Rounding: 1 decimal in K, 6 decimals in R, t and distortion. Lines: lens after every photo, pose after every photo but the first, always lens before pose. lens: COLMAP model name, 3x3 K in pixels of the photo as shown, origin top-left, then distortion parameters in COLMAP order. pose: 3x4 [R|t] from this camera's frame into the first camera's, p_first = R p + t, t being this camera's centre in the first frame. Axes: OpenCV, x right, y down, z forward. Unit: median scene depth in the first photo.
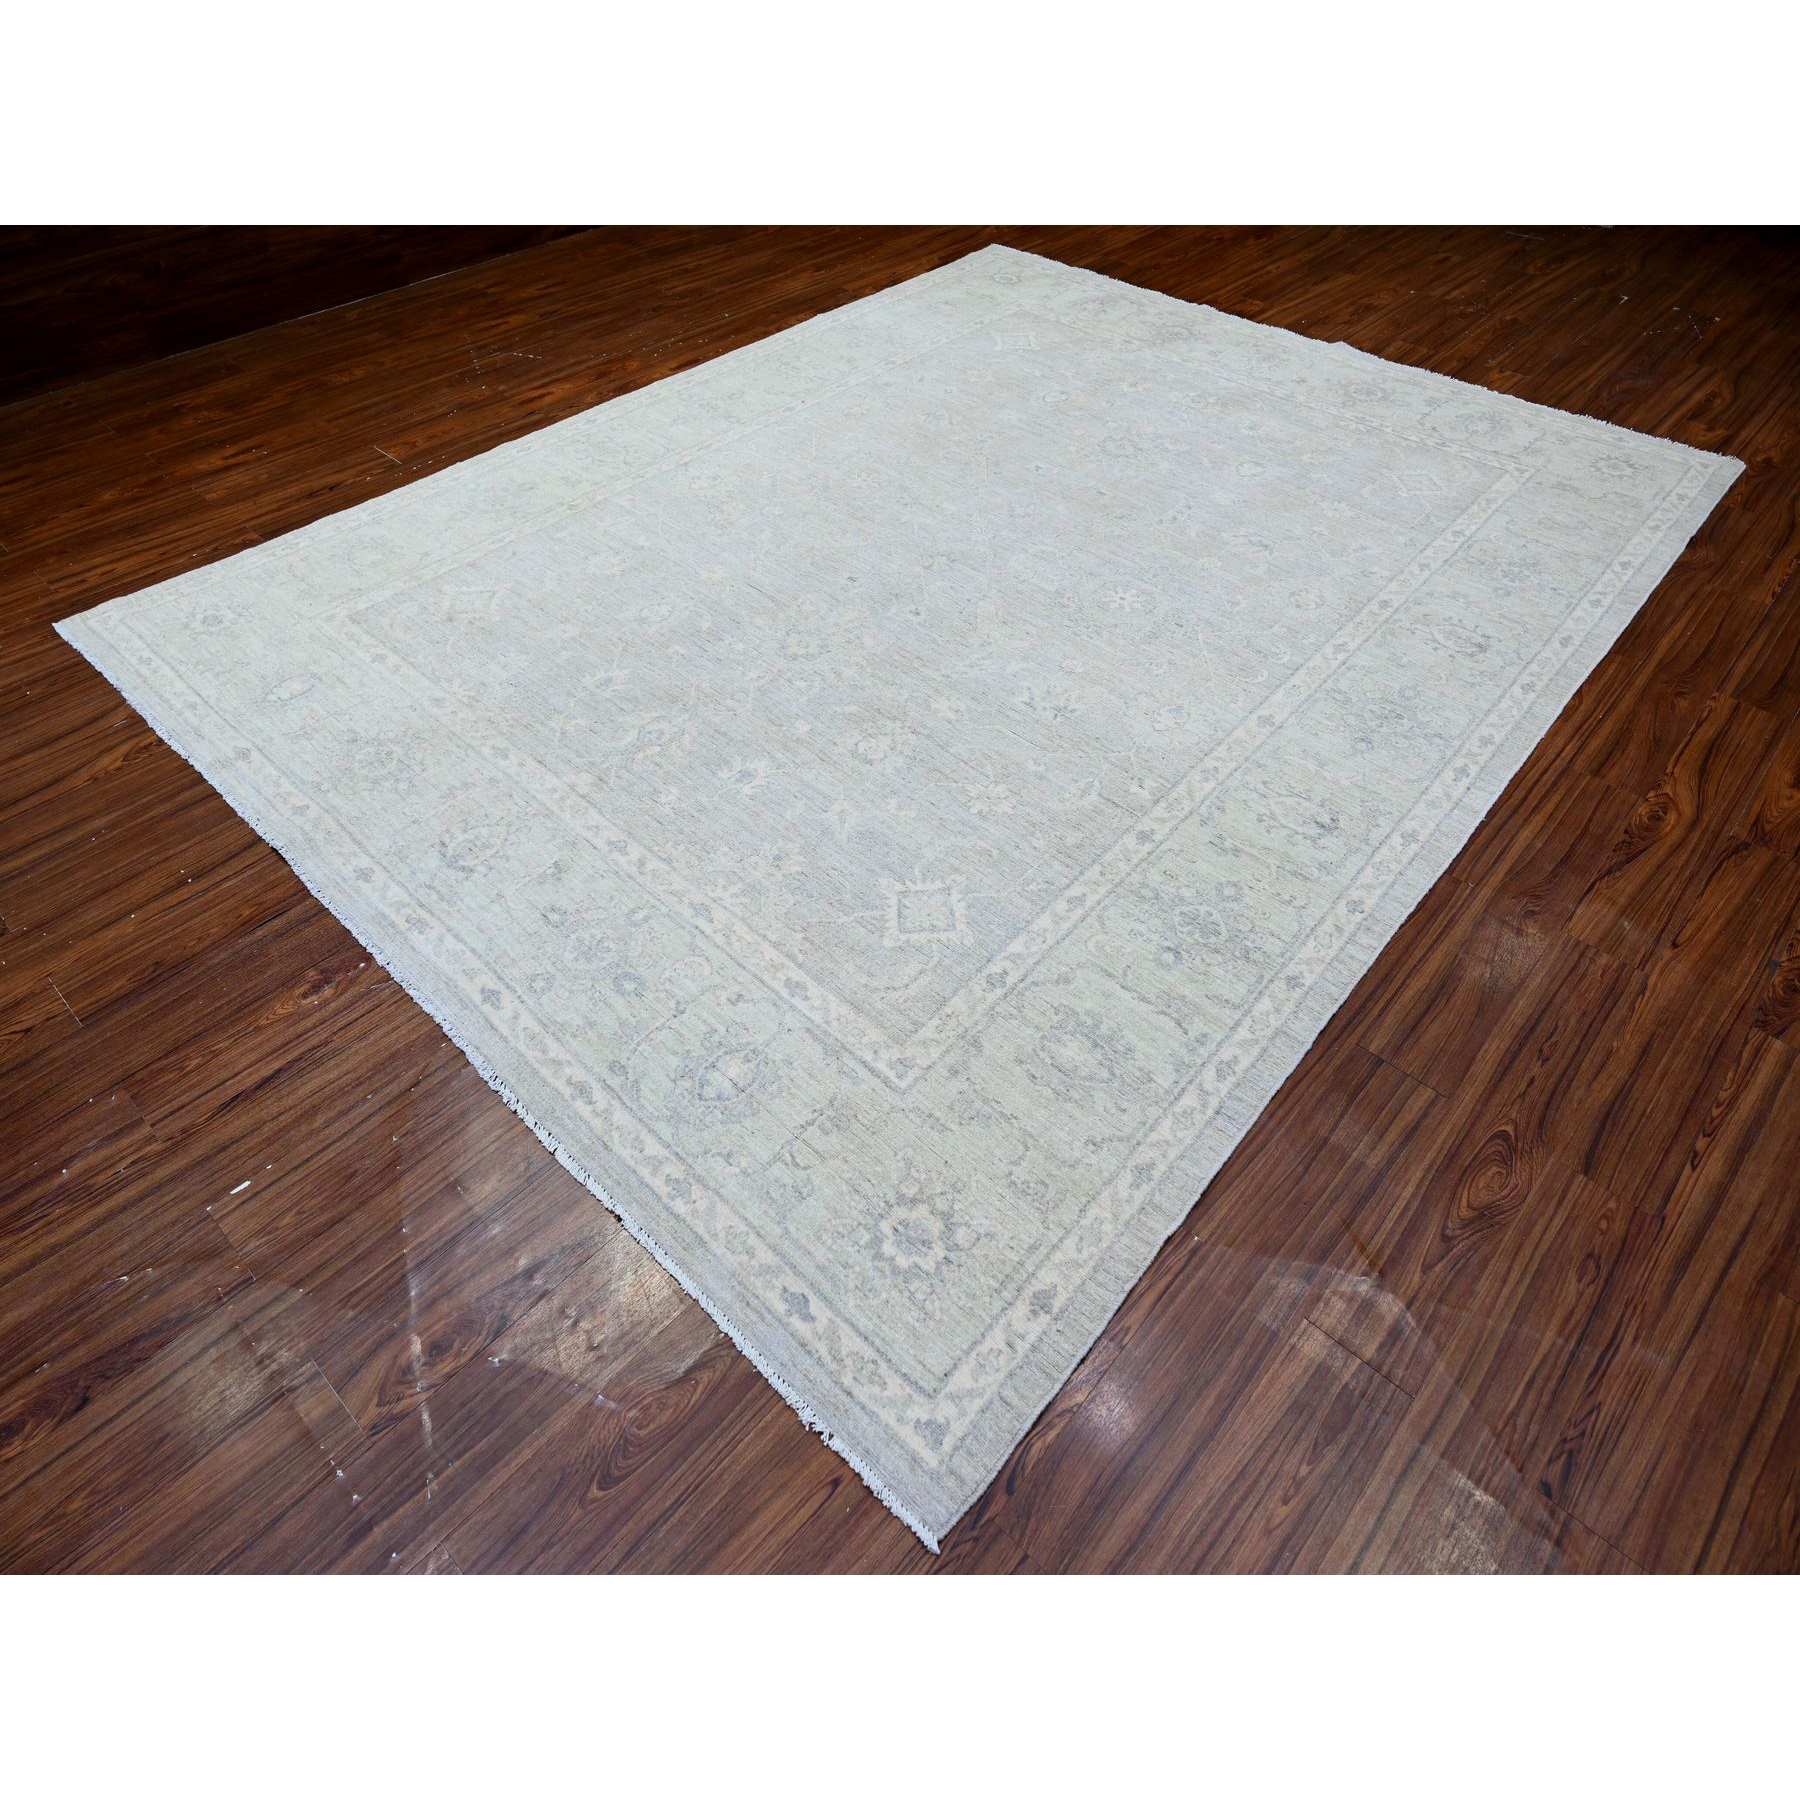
lens RADIAL K [[1126.7, 0, 900.0], [0, 1126.7, 900.0], [0, 0, 1]] dist [-0.009308, 0.000713]
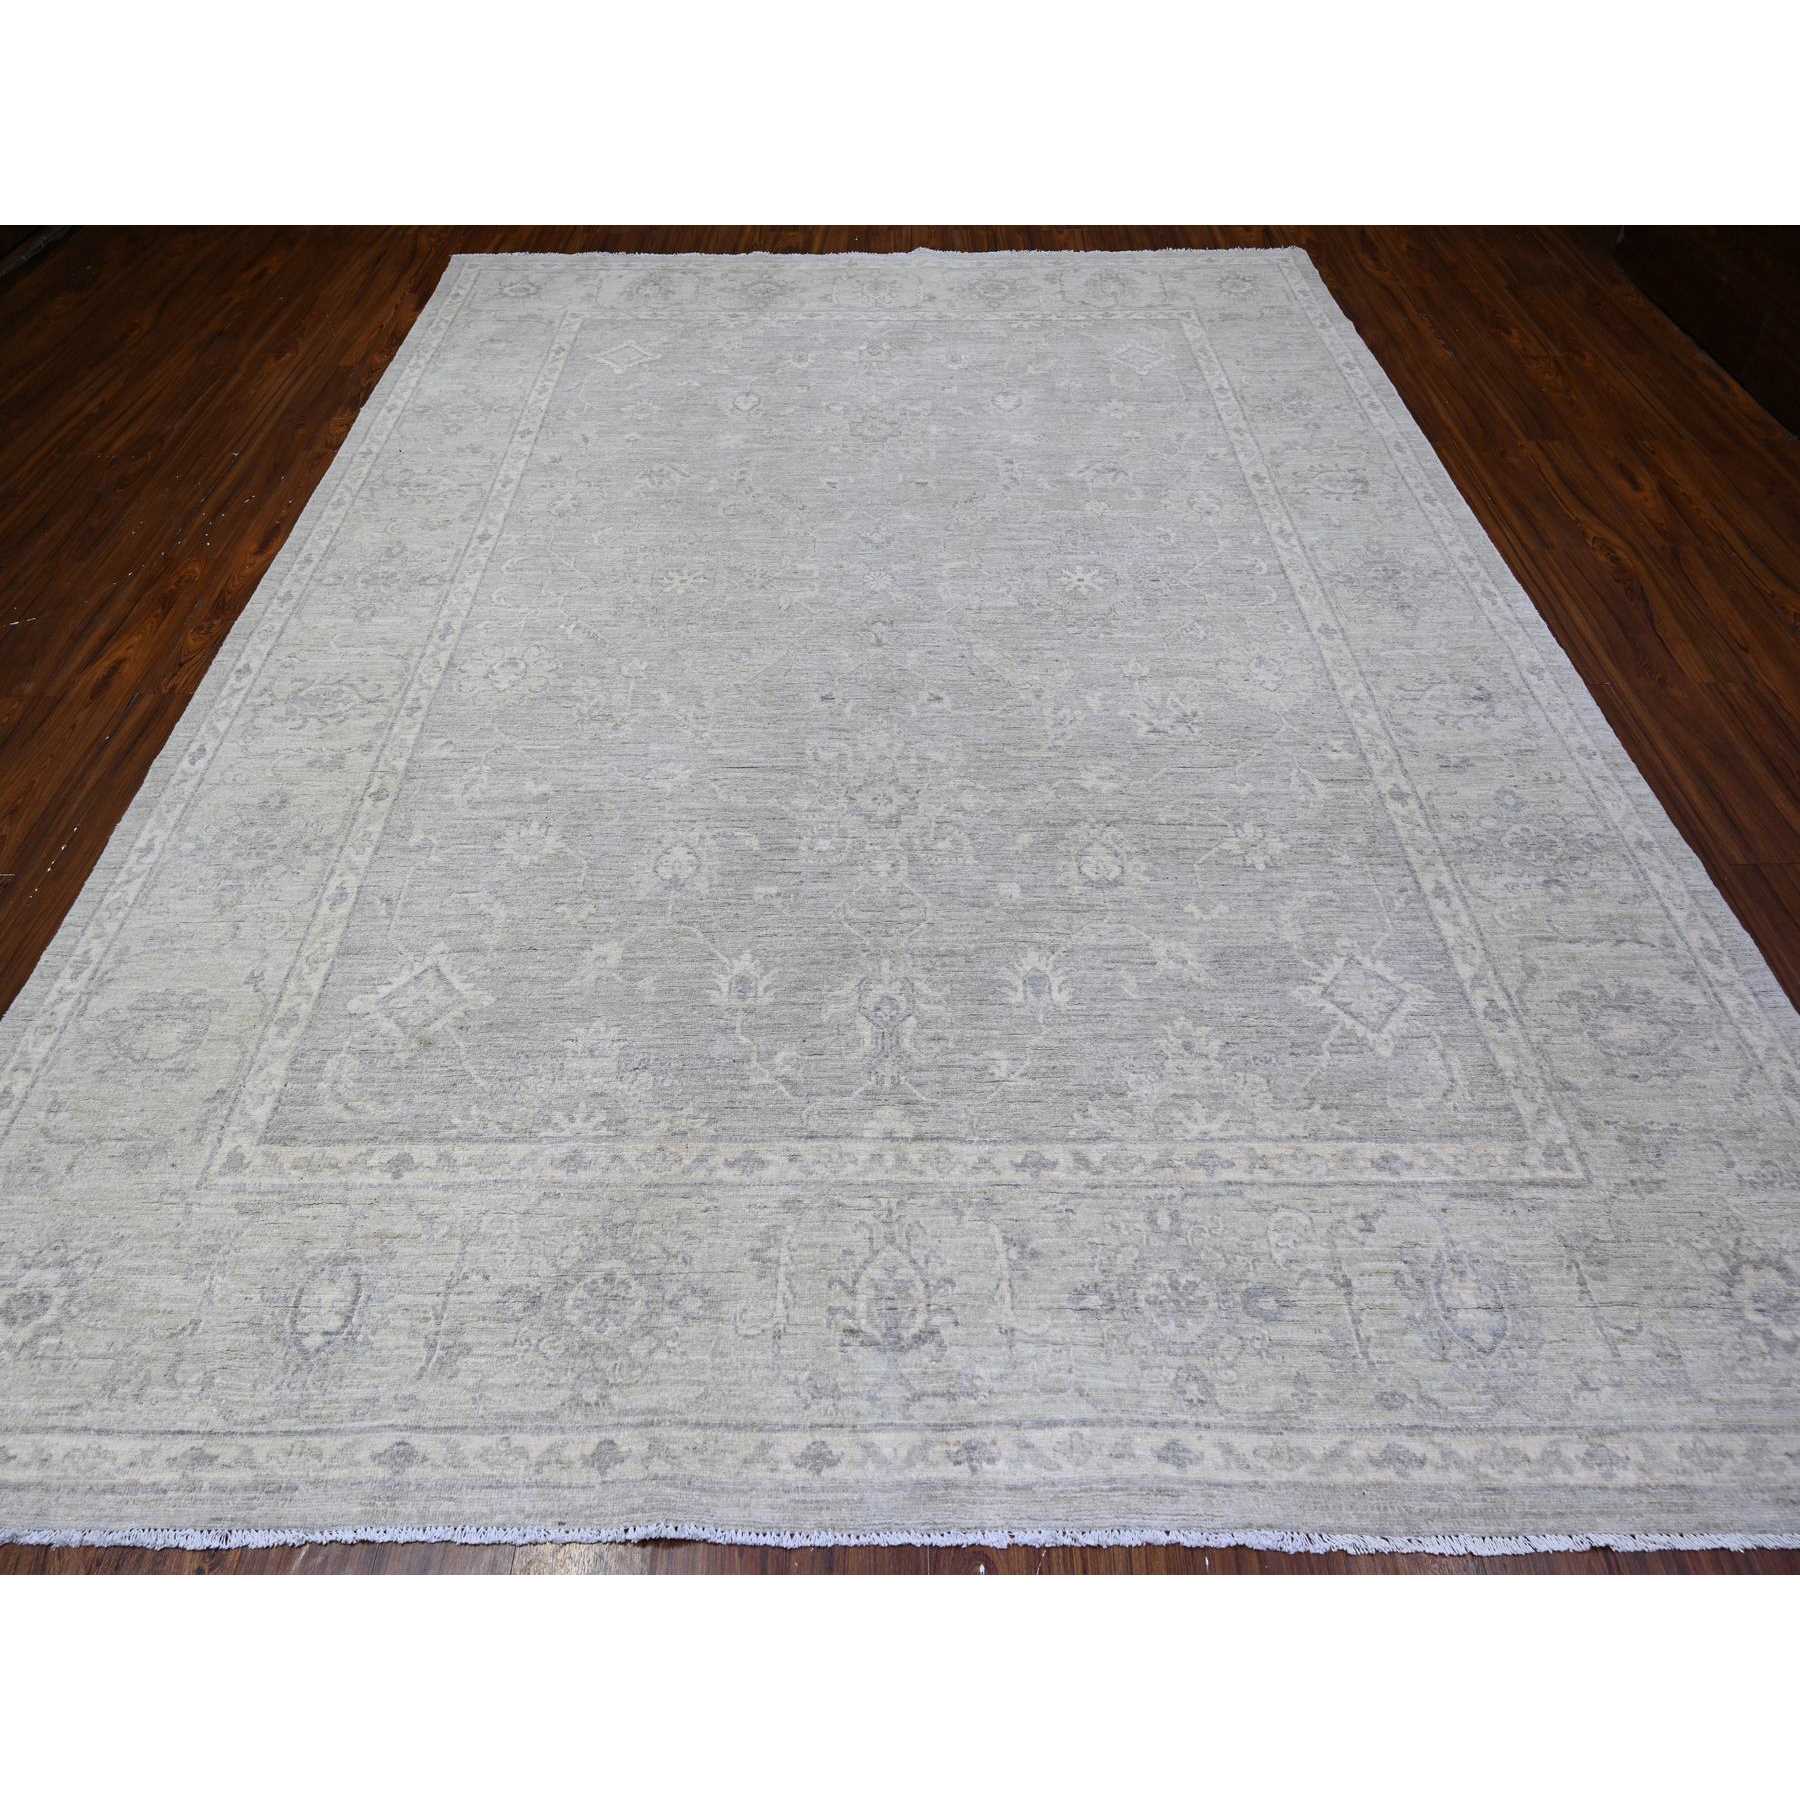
lens RADIAL K [[1126.7, 0, 900.0], [0, 1126.7, 900.0], [0, 0, 1]] dist [-0.009308, 0.000713]
pose [[0.725549, -0.527237, 0.442266, -0.482329], [0.504282, 0.844648, 0.179637, -0.321910], [-0.468271, 0.092691, 0.878710, 0.352702]]
